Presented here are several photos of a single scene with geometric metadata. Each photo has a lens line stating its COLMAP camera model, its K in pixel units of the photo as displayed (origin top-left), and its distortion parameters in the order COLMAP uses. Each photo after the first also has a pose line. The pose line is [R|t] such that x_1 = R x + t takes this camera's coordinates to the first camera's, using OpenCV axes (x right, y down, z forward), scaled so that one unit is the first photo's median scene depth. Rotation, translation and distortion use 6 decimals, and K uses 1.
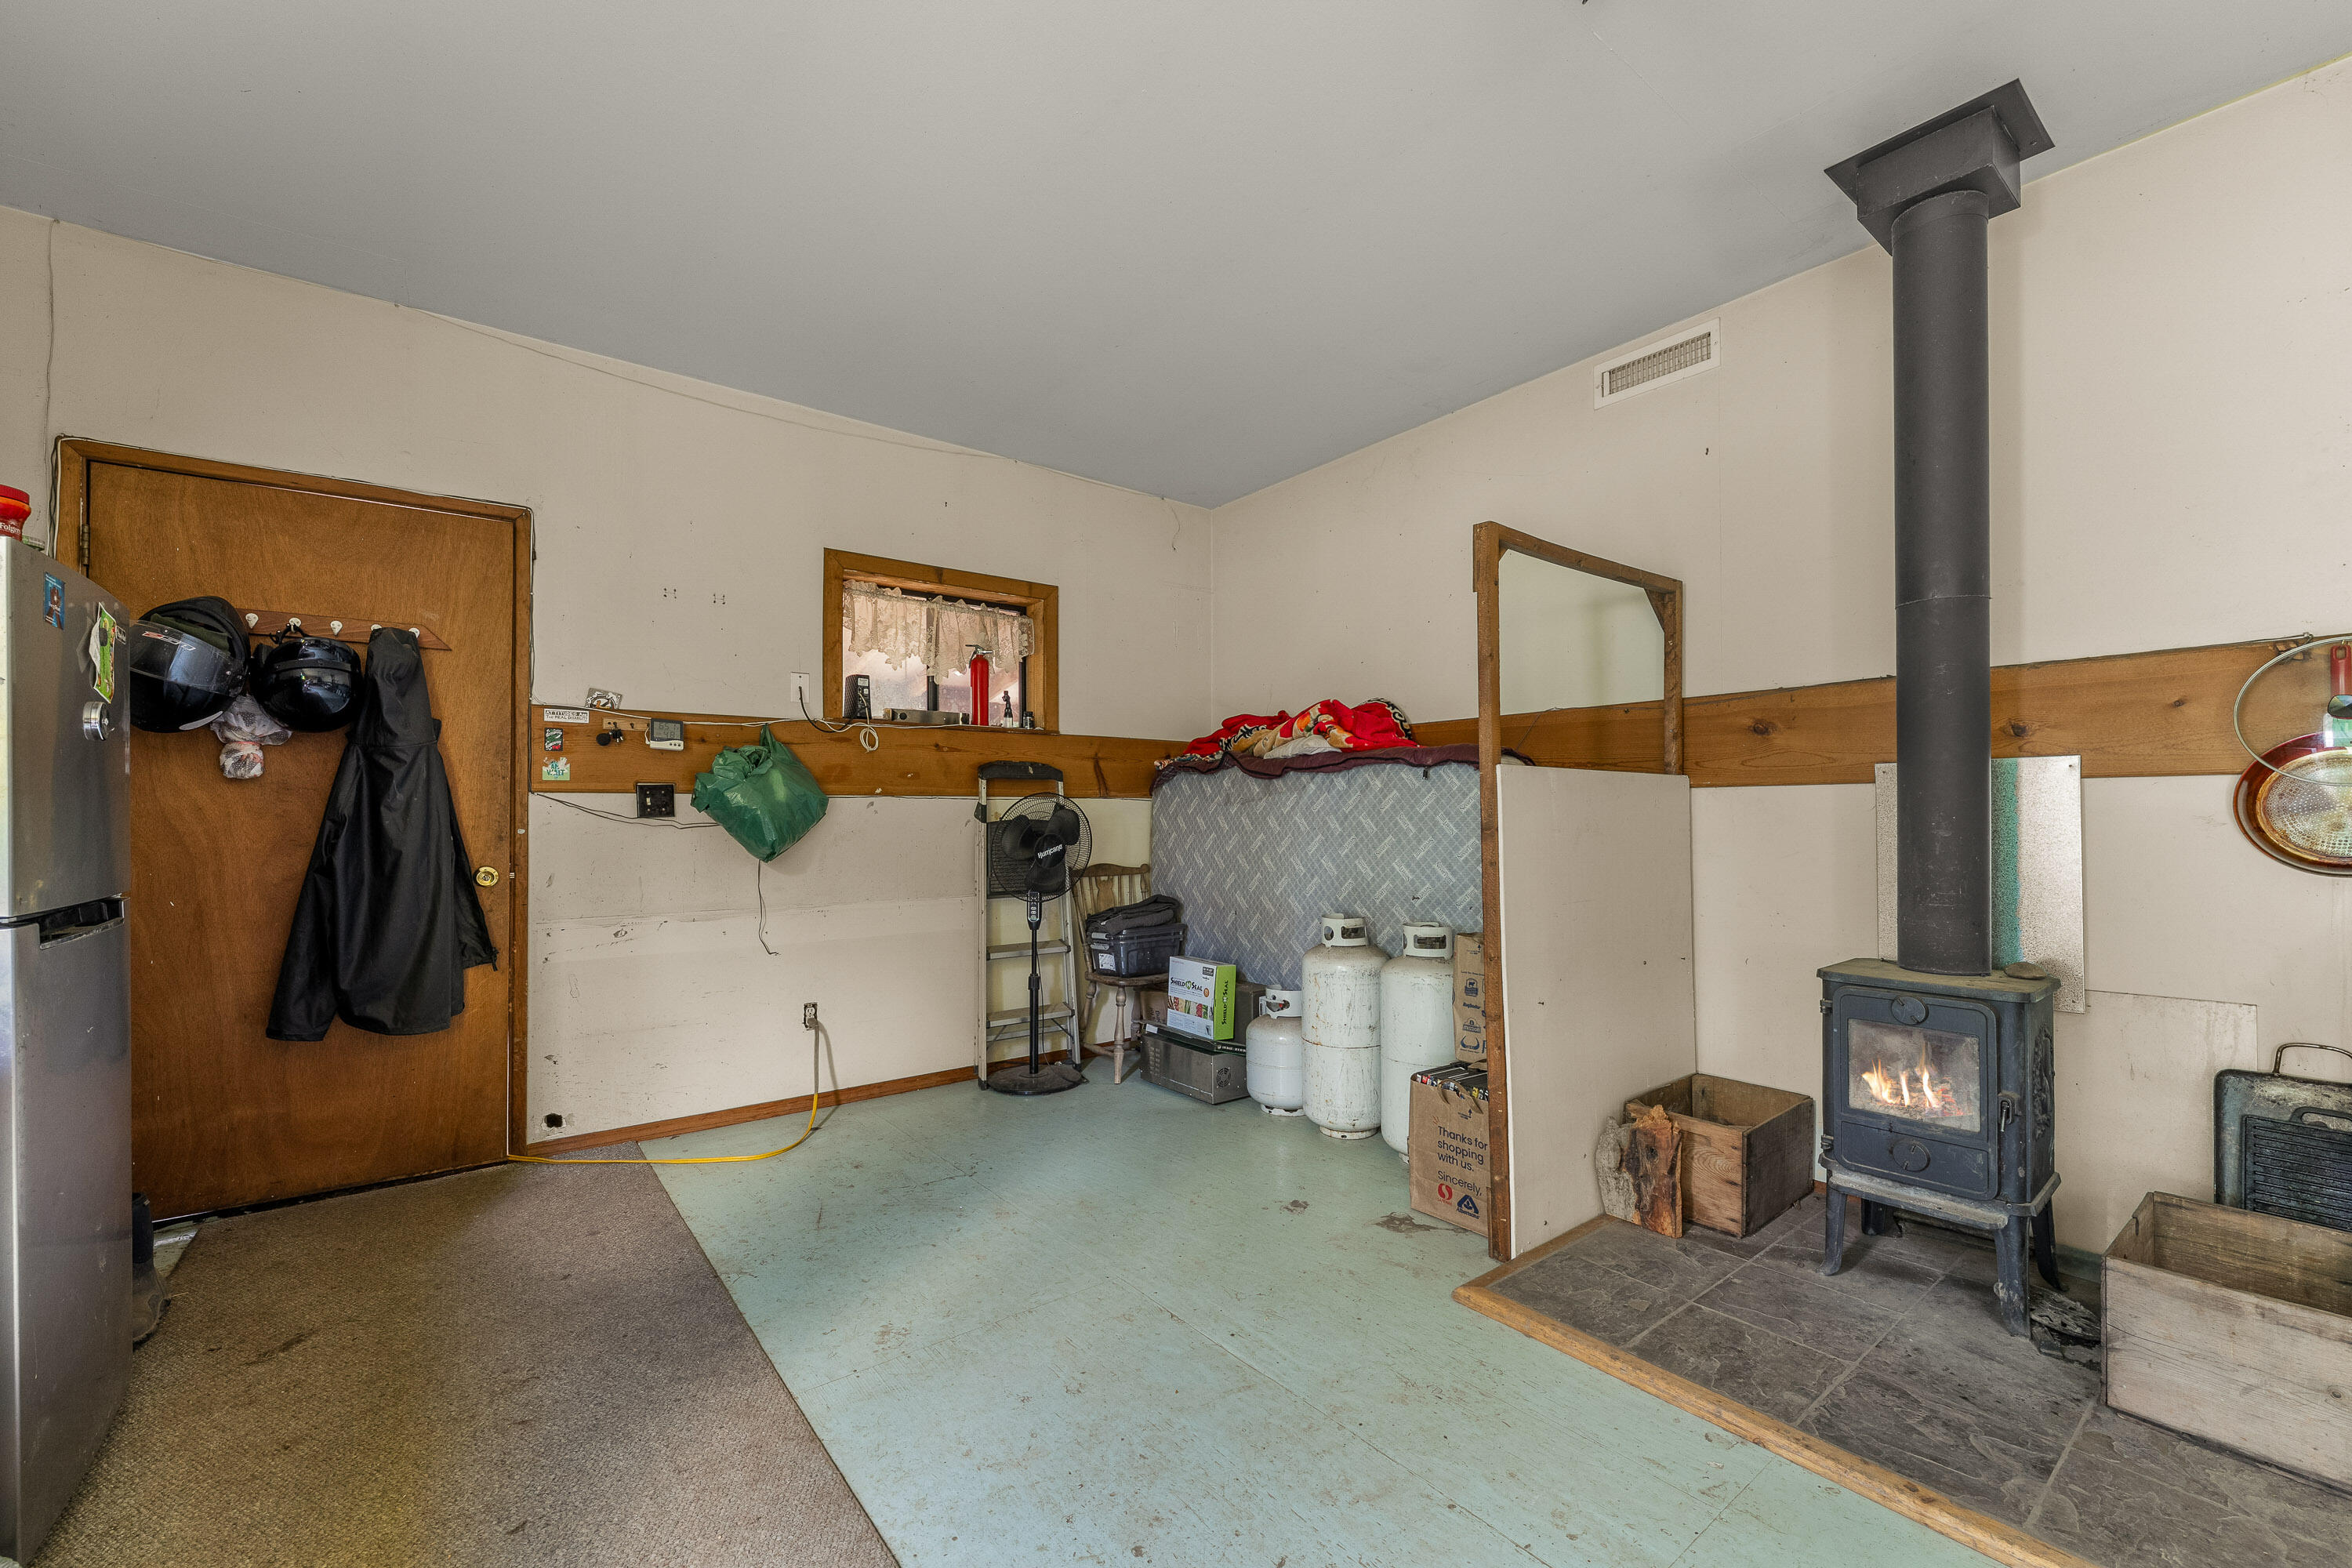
lens RADIAL K [[962.7, 0, 1176.0], [0, 962.7, 784.0], [0, 0, 1]] dist [-0.001246, -0.000237]
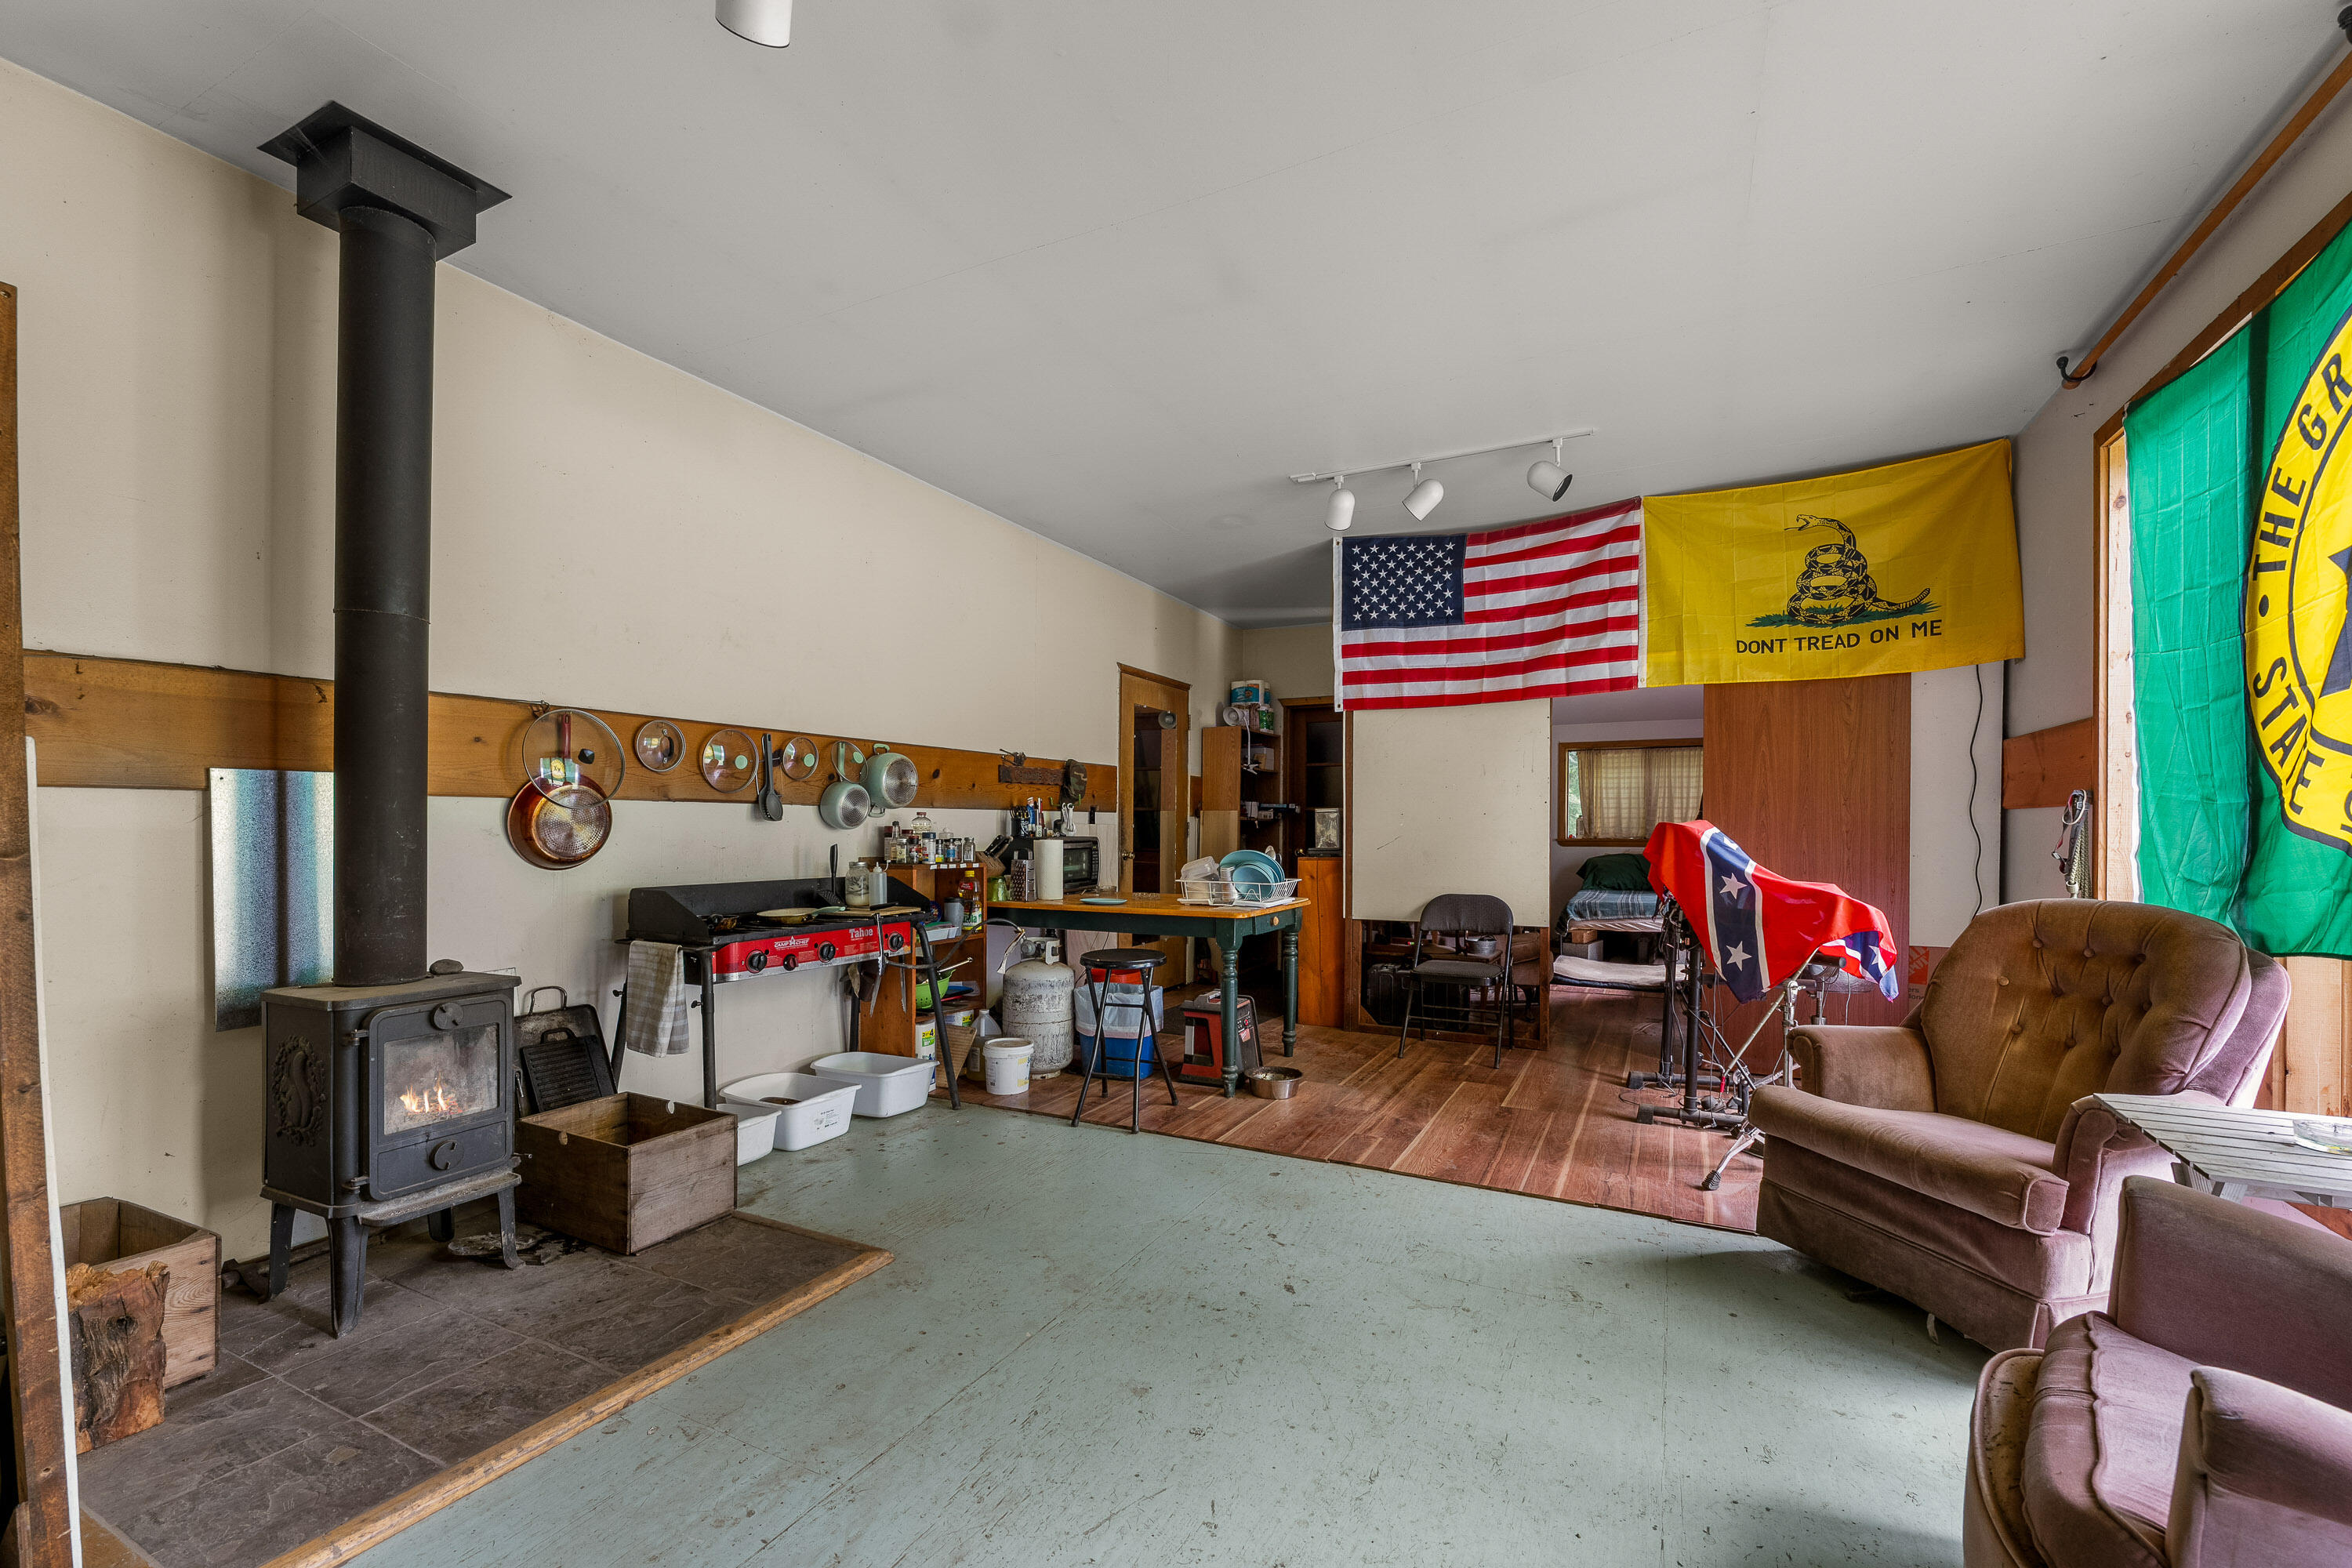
lens RADIAL K [[993.8, 0, 1178.0], [0, 993.8, 828.5], [0, 0, 1]] dist [-0.000831, -0.000181]
pose [[-0.412520, -0.009970, 0.910894, -0.556485], [-0.024915, 0.999690, -0.000342, 0.010678], [-0.910608, -0.022836, -0.412641, 0.745338]]
